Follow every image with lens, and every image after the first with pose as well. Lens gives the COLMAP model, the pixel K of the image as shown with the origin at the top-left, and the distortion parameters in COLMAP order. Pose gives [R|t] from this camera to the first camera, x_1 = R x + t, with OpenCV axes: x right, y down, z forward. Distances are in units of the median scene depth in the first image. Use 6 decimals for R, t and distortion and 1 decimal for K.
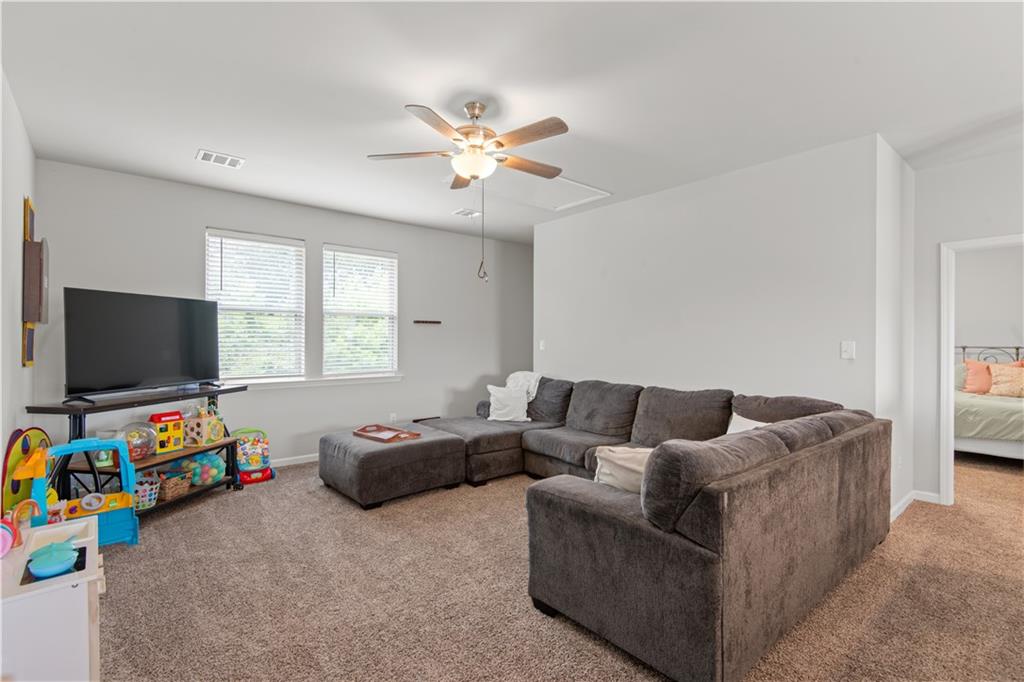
lens RADIAL K [[489.4, 0, 510.6], [0, 489.4, 341.7], [0, 0, 1]] dist [-0.002009, -0.000403]
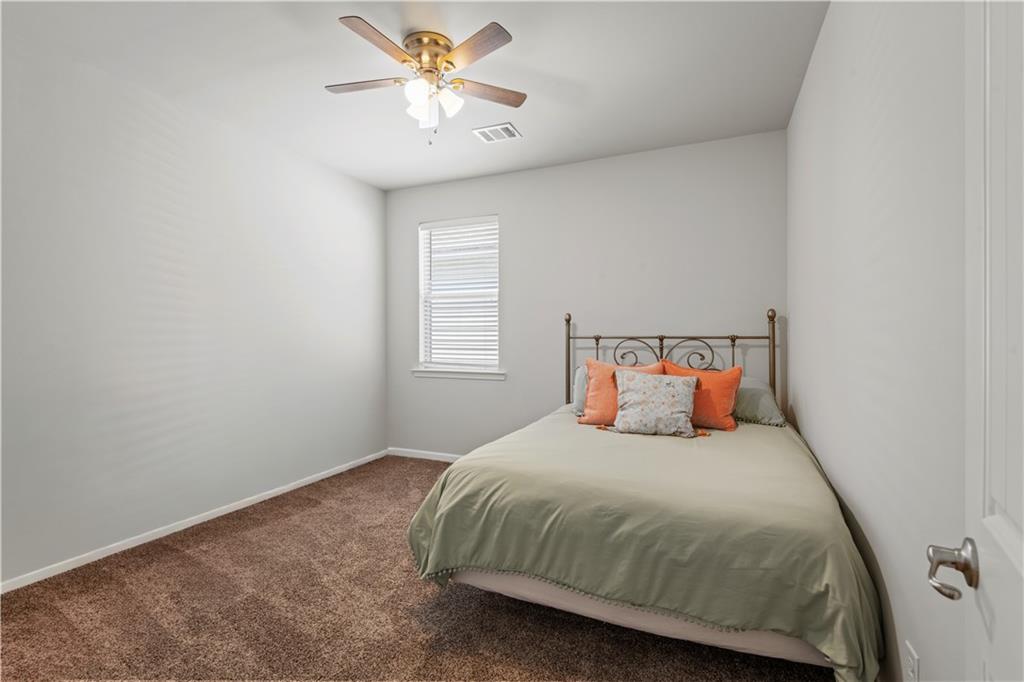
lens RADIAL K [[489.4, 0, 512.0], [0, 489.4, 335.9], [0, 0, 1]] dist [-0.002009, -0.000403]
pose [[0.894645, -0.004108, 0.446759, 0.647338], [0.004922, 0.999988, -0.000663, 0.010759], [-0.446751, 0.002792, 0.894654, 0.580913]]
